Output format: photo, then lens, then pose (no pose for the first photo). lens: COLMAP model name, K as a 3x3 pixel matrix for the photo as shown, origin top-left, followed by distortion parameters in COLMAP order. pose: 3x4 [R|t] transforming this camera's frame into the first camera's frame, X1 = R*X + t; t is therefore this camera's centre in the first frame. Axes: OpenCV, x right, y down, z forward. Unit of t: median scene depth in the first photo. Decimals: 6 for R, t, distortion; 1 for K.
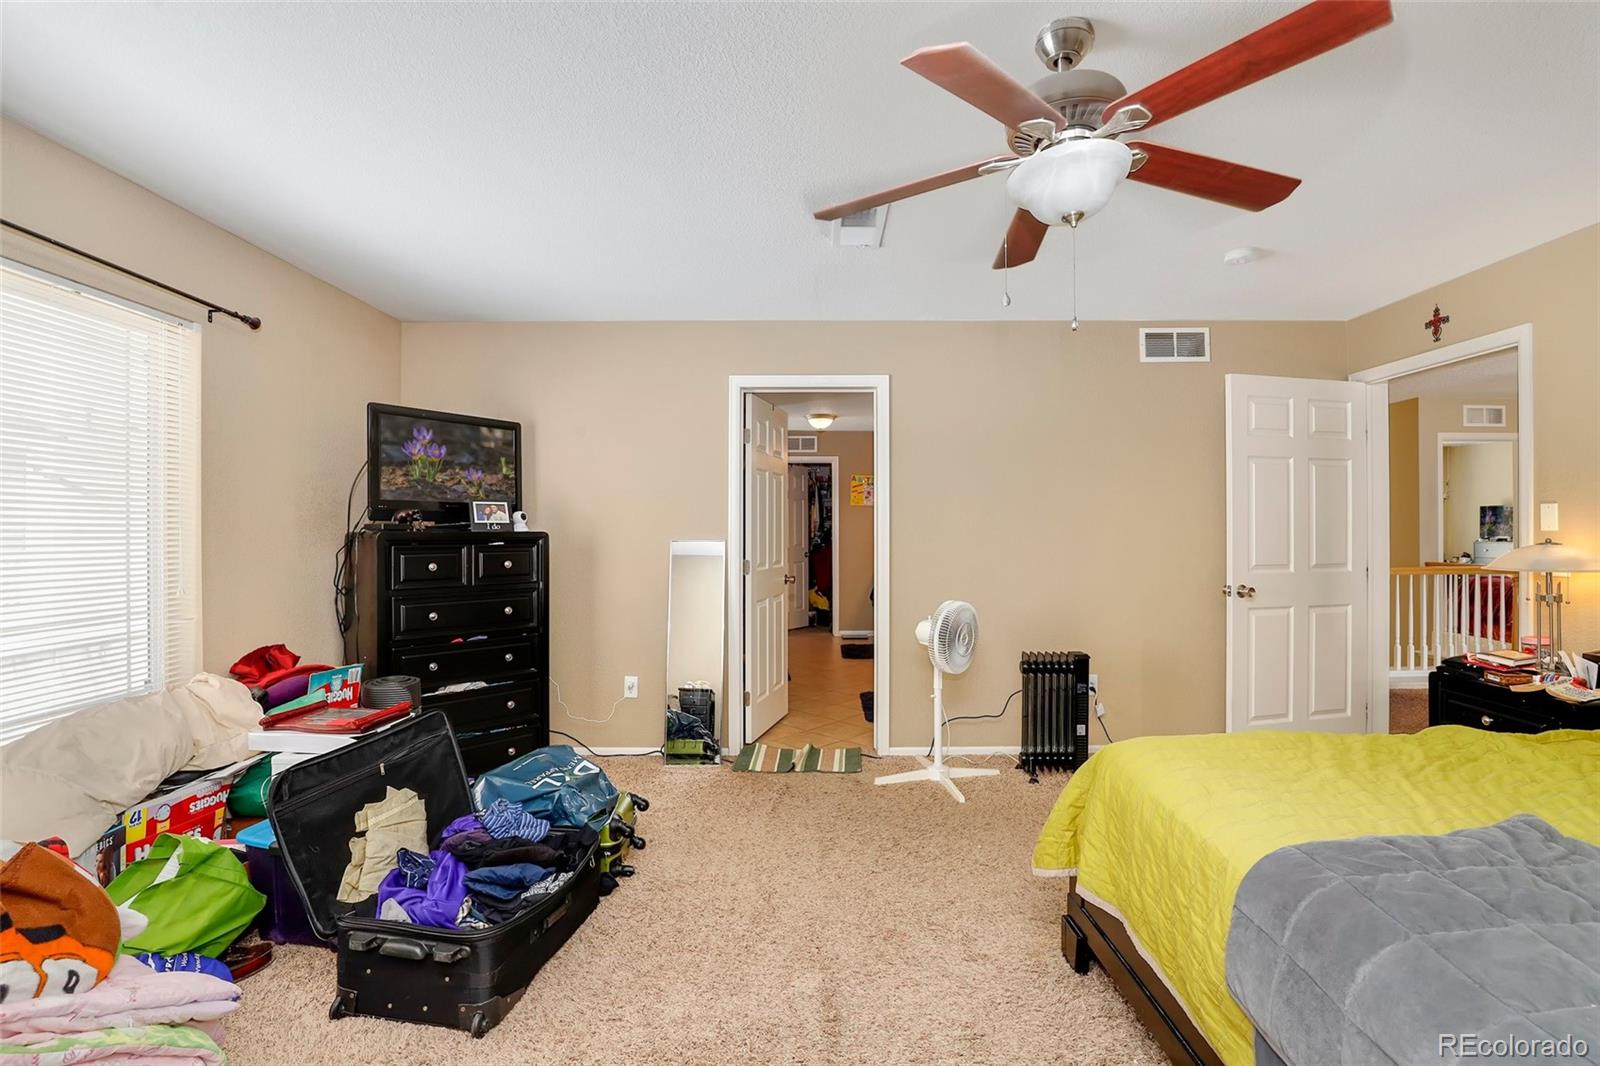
lens RADIAL K [[750.4, 0, 804.2], [0, 750.4, 533.7], [0, 0, 1]] dist [-0.027908, -0.000240]
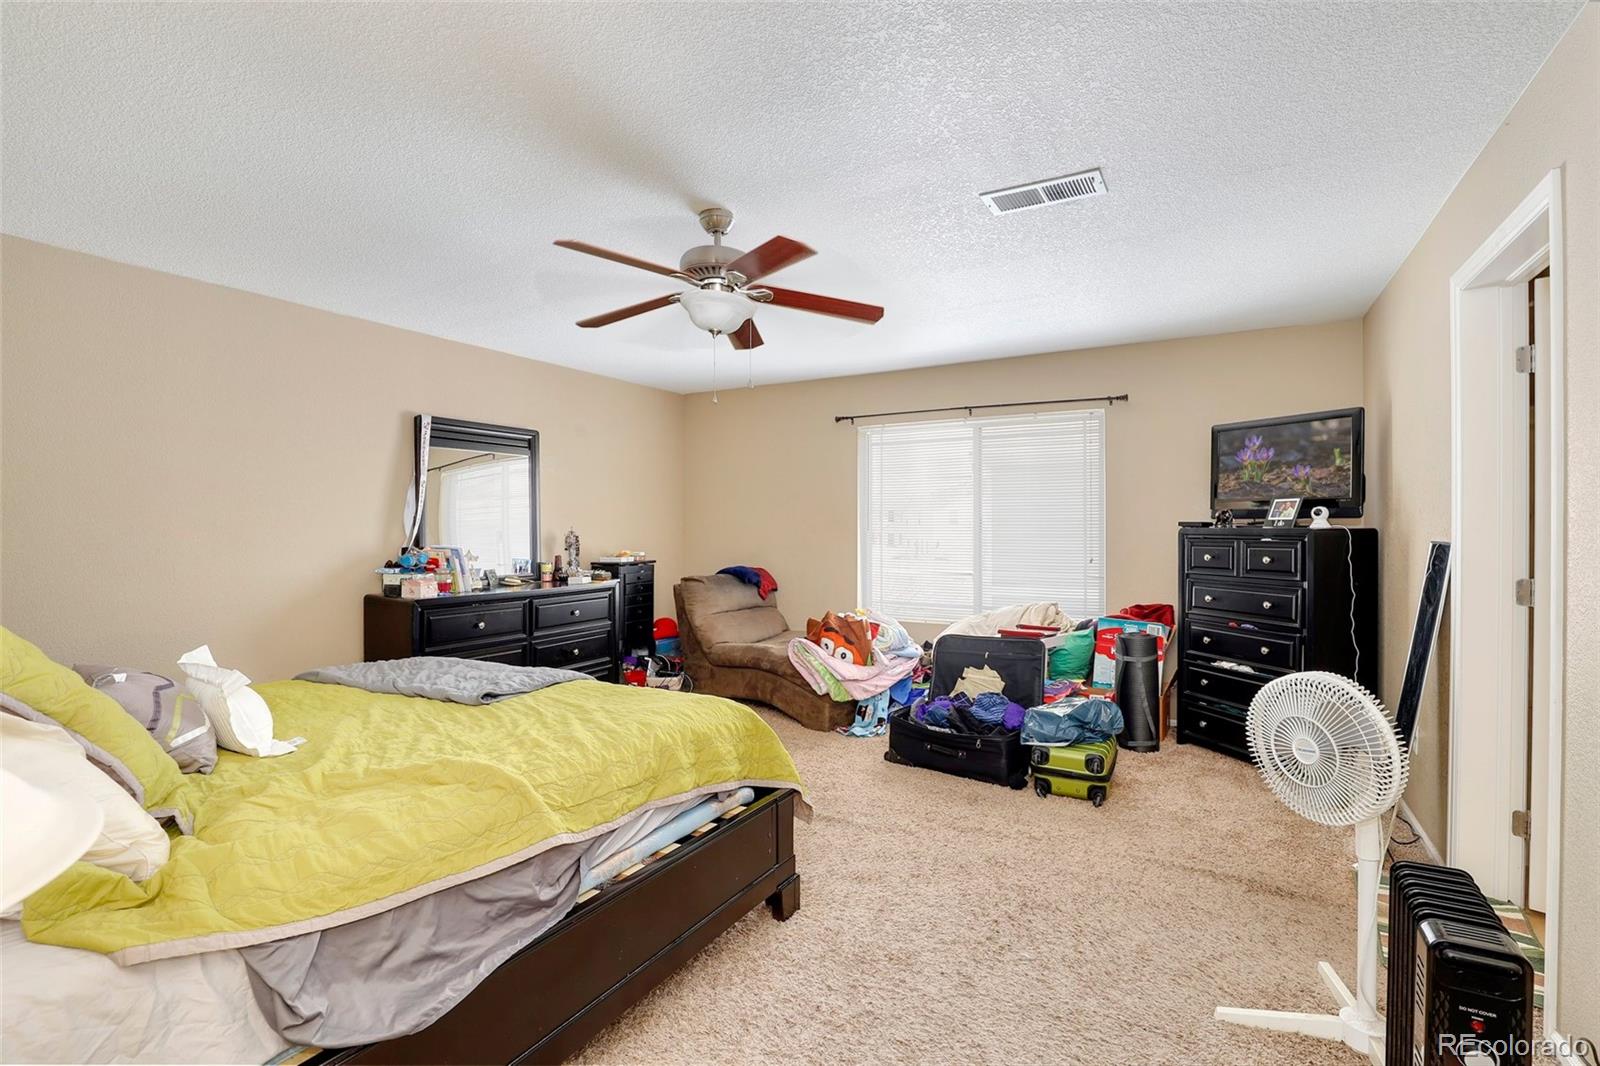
lens RADIAL K [[737.7, 0, 800.0], [0, 737.7, 523.0], [0, 0, 1]] dist [-0.033795, -0.000523]
pose [[-0.492834, 0.007674, -0.870089, 0.771051], [0.008484, 0.999956, 0.004014, -0.017790], [0.870082, -0.005404, -0.492877, 0.903033]]
